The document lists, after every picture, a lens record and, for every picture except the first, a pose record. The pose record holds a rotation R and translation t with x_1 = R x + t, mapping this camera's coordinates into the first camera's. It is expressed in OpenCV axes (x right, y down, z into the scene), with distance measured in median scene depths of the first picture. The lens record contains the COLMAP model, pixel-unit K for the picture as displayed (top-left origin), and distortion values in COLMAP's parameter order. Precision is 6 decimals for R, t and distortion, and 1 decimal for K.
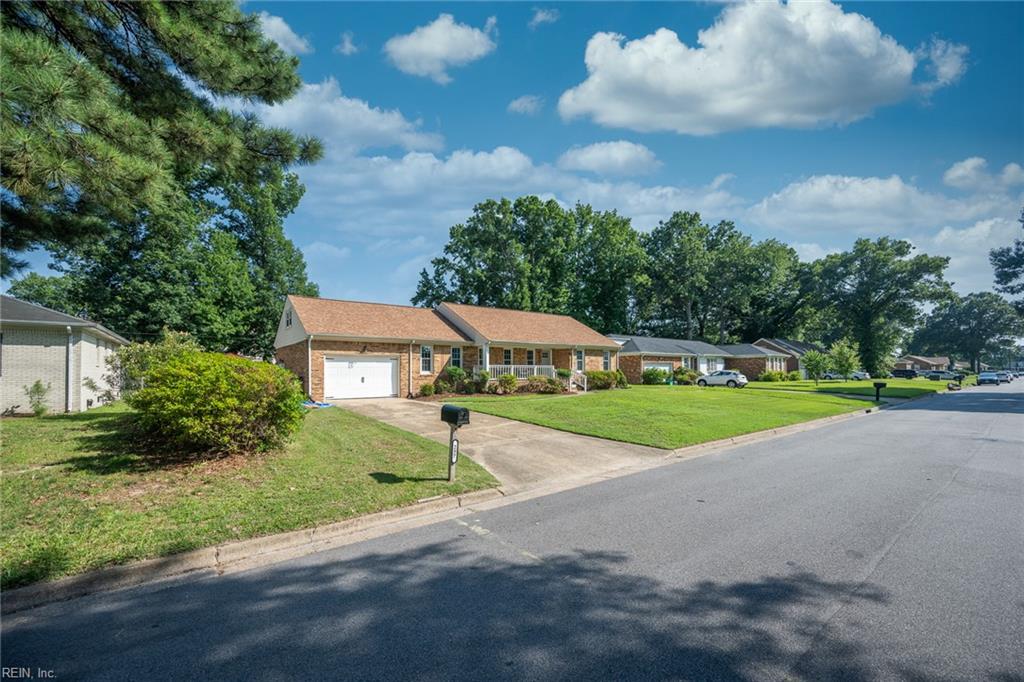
lens RADIAL K [[415.2, 0, 520.1], [0, 415.2, 362.8], [0, 0, 1]] dist [-0.002575, -0.000282]
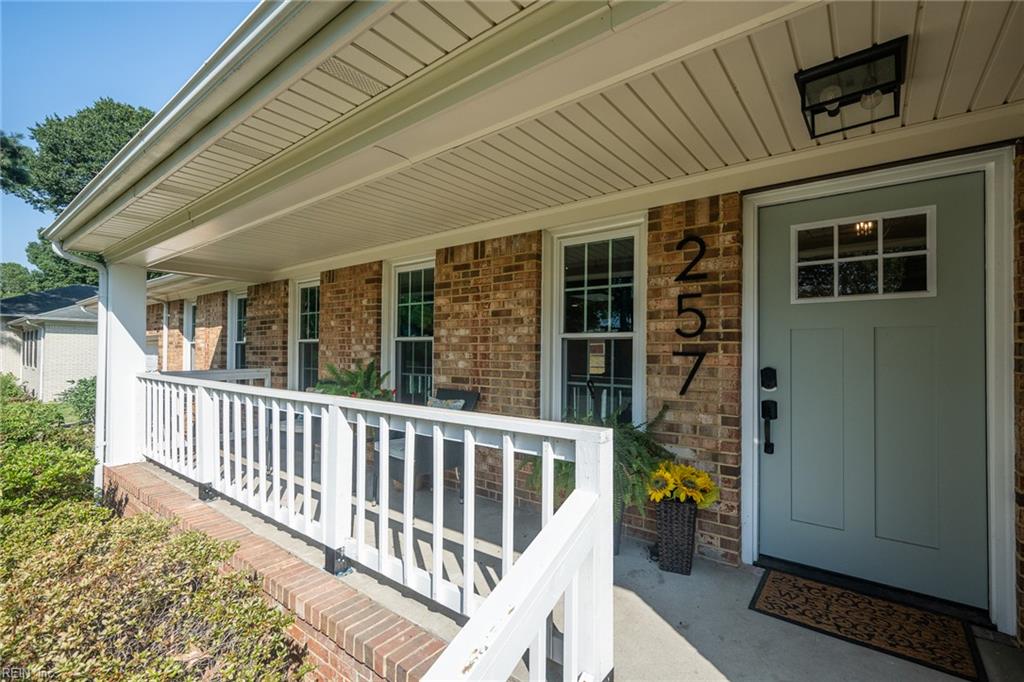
lens RADIAL K [[415.4, 0, 512.0], [0, 415.4, 341.0], [0, 0, 1]] dist [-0.000567, -0.000025]
pose [[0.273088, -0.007261, -0.961962, 0.141651], [0.024823, 0.999692, -0.000499, -0.005863], [0.961669, -0.023743, 0.273184, 1.118240]]
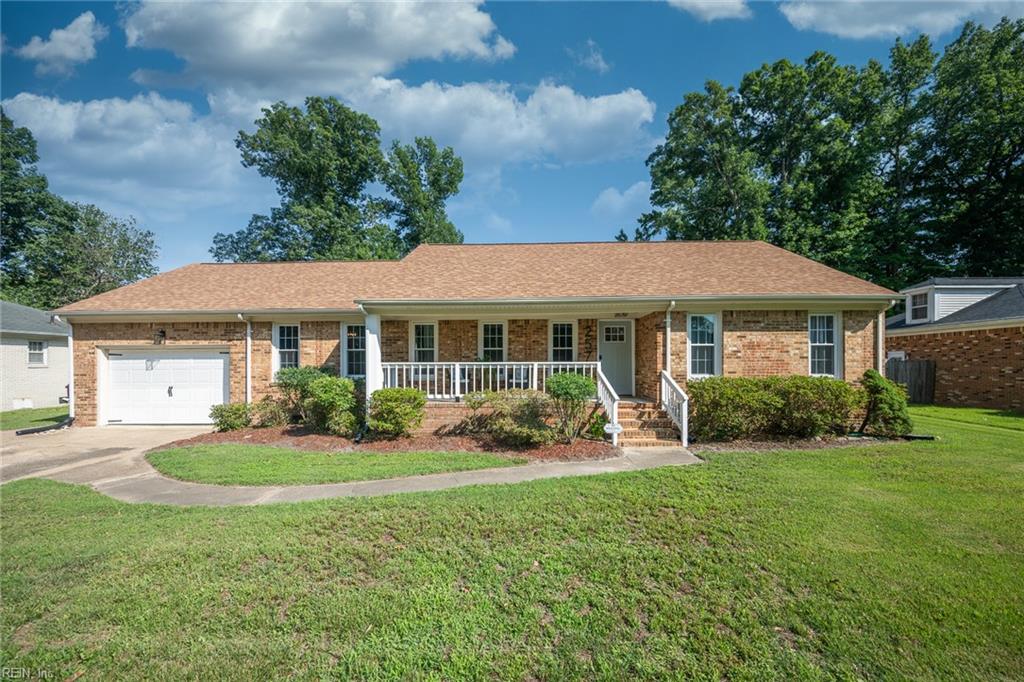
lens RADIAL K [[415.2, 0, 520.1], [0, 415.2, 362.8], [0, 0, 1]] dist [-0.002575, -0.000282]
pose [[0.767621, -0.001607, -0.640902, 0.297448], [0.014884, 0.999772, 0.015320, 0.001433], [0.640731, -0.021299, 0.767470, 0.777591]]
